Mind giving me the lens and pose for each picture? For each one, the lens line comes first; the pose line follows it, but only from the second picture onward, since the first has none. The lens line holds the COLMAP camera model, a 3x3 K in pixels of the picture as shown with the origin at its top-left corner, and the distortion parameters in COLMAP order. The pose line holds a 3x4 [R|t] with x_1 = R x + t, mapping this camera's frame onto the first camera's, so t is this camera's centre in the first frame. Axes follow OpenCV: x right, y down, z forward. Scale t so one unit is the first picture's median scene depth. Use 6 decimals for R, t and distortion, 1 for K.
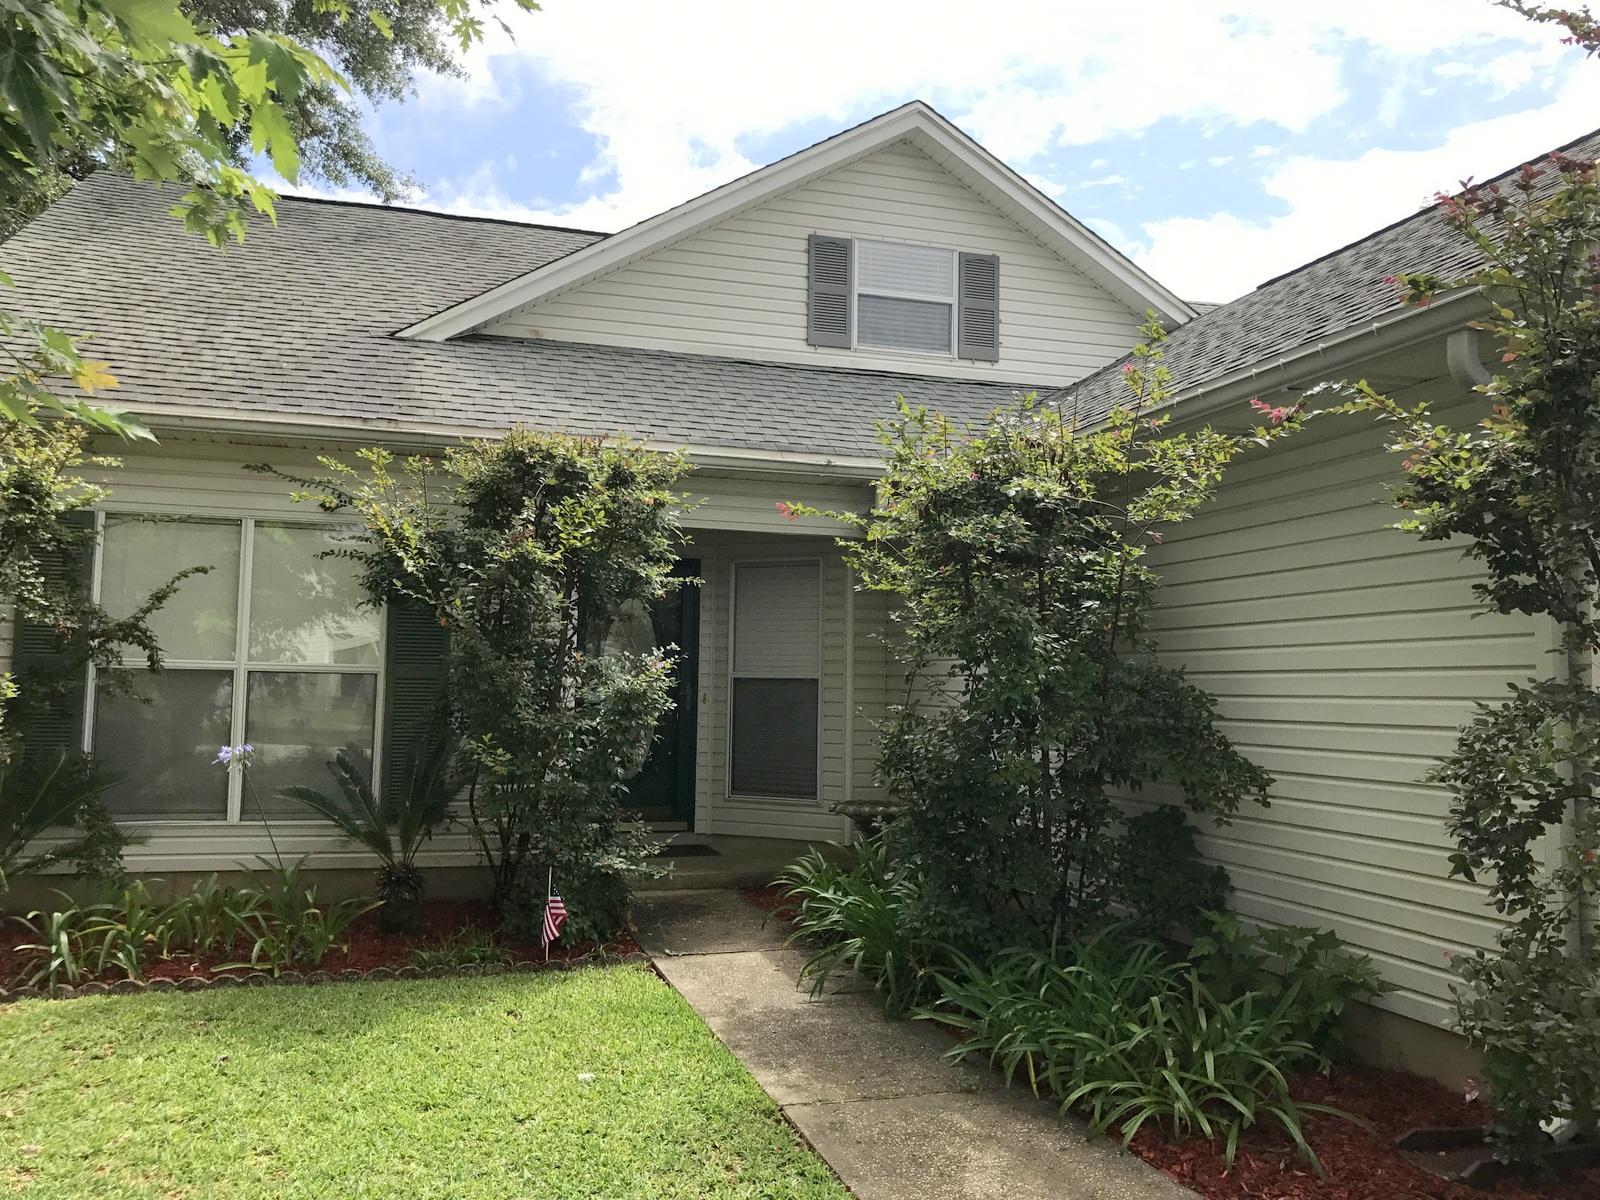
lens RADIAL K [[1280.8, 0, 800.0], [0, 1280.8, 600.0], [0, 0, 1]] dist [0.039389, 0.002412]
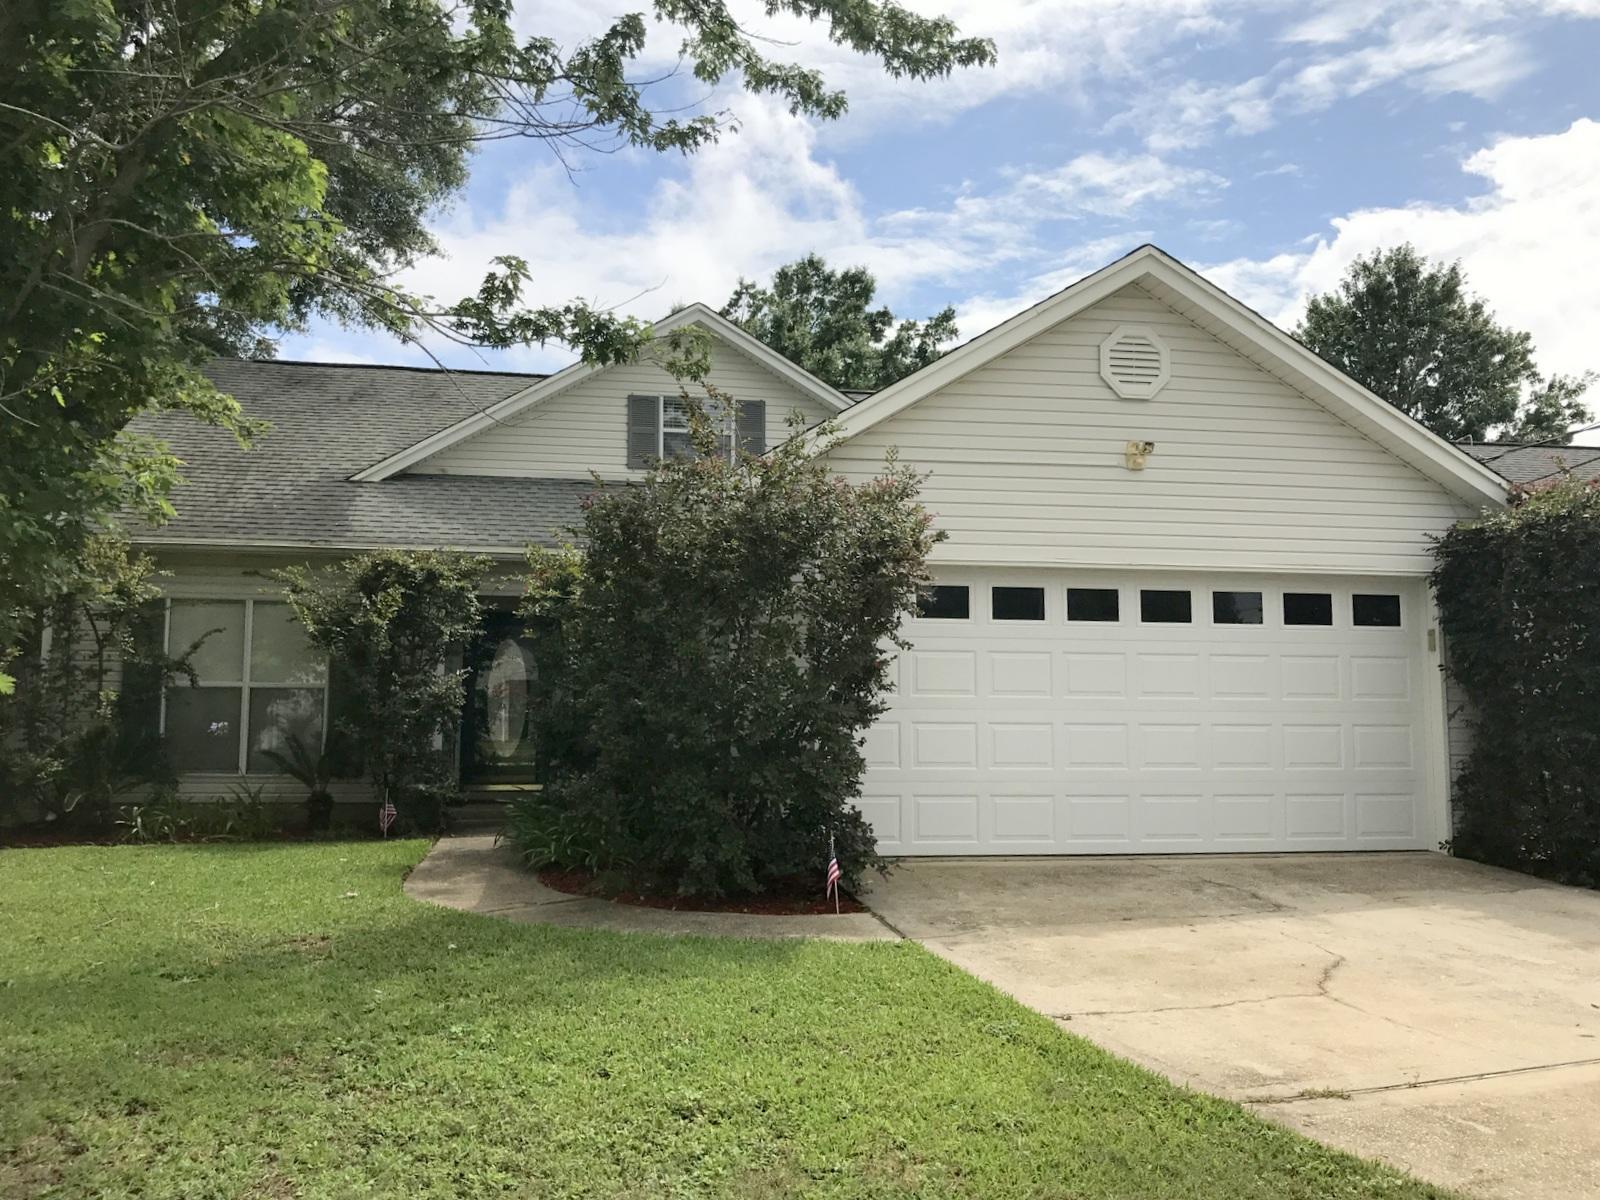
lens RADIAL K [[1321.4, 0, 803.3], [0, 1321.4, 594.3], [0, 0, 1]] dist [0.038429, -0.031888]
pose [[0.994604, -0.021606, -0.101474, 0.479432], [0.019042, 0.999476, -0.026163, -0.009073], [0.101986, 0.024089, 0.994494, -0.678385]]
